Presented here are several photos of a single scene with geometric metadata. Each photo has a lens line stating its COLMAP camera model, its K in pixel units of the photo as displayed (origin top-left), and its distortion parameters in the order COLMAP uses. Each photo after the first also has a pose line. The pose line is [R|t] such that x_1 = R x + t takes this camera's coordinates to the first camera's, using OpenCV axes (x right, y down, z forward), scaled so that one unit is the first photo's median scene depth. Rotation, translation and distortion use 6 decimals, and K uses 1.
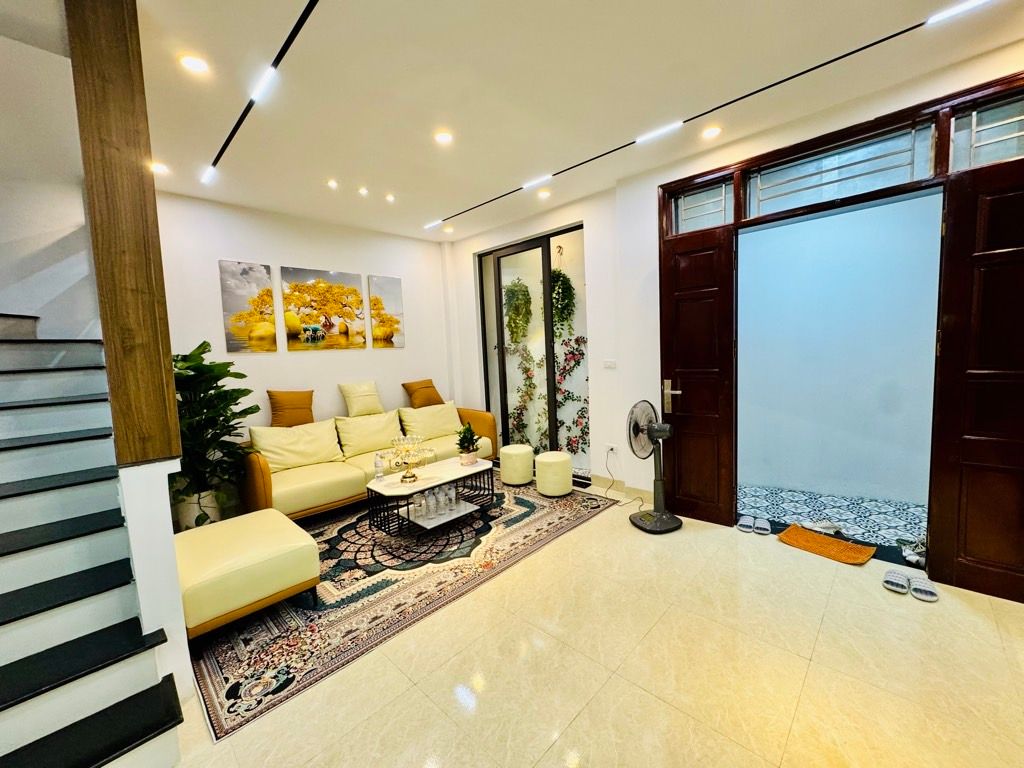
lens RADIAL K [[408.3, 0, 510.4], [0, 408.3, 386.6], [0, 0, 1]] dist [-0.000880, 0.000089]
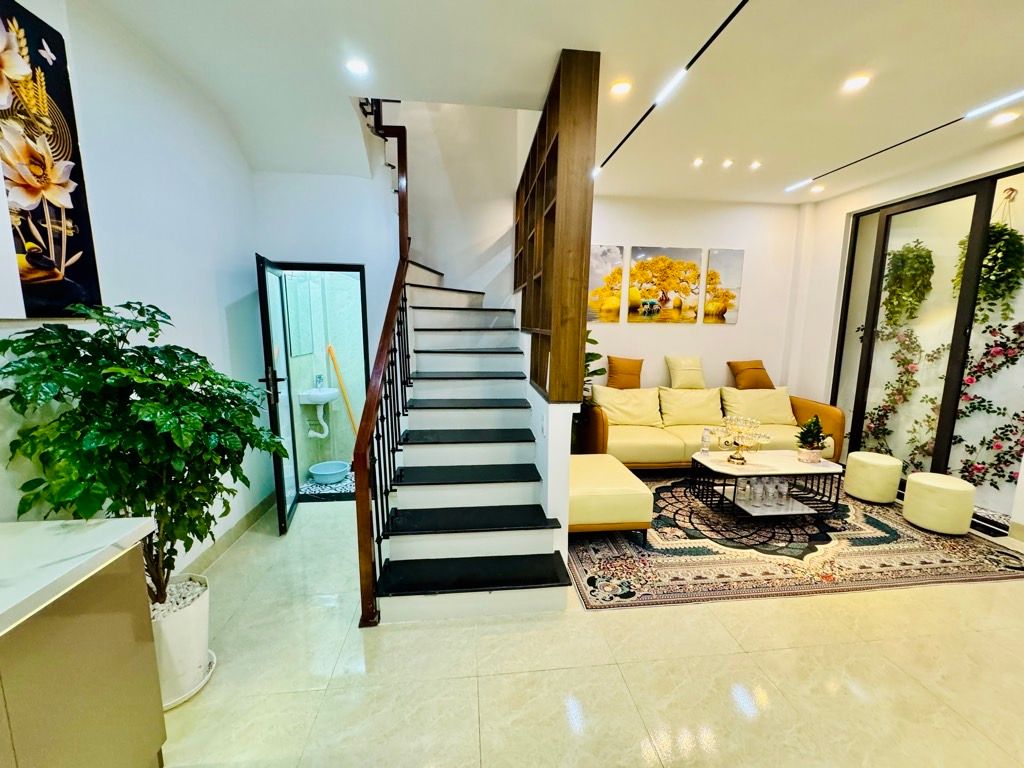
lens RADIAL K [[408.3, 0, 511.8], [0, 408.3, 385.0], [0, 0, 1]] dist [-0.000880, 0.000089]
pose [[0.769806, 0.146400, -0.621262, -0.069335], [-0.103878, 0.989099, 0.104365, -0.000855], [0.629768, -0.015805, 0.776622, -0.091494]]
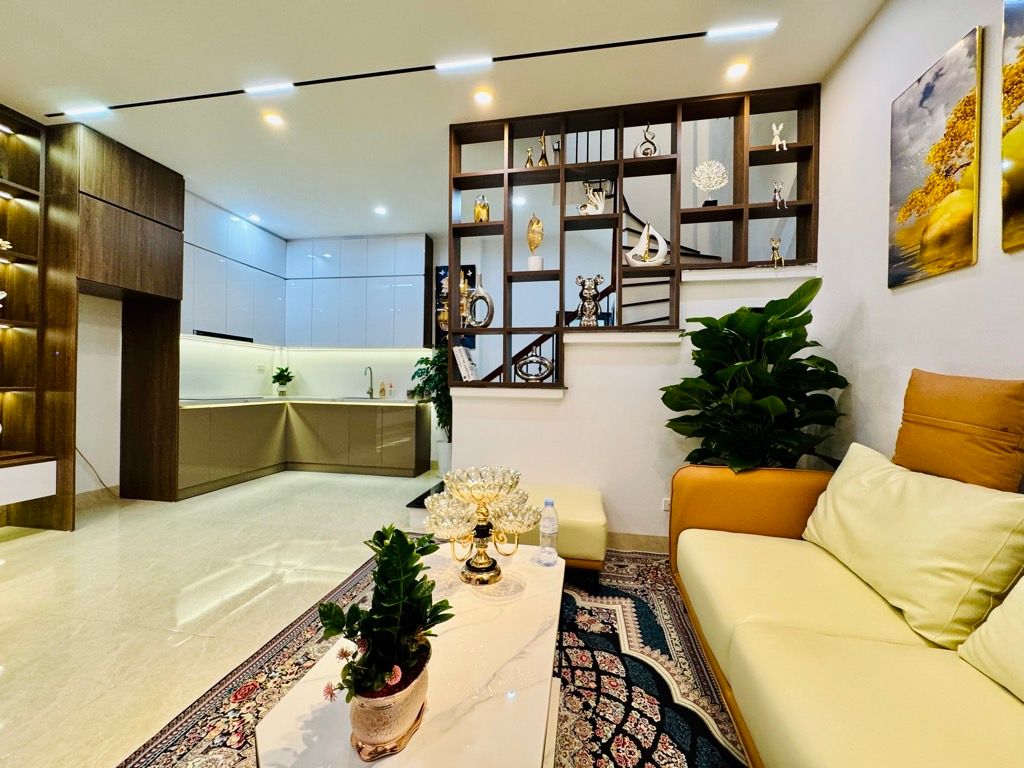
lens RADIAL K [[408.3, 0, 514.9], [0, 408.3, 383.1], [0, 0, 1]] dist [-0.000880, 0.000089]
pose [[-0.820887, 0.035829, -0.569965, -0.039833], [-0.027840, 0.994333, 0.102602, -0.008662], [0.570411, 0.100092, -0.815238, 1.153787]]
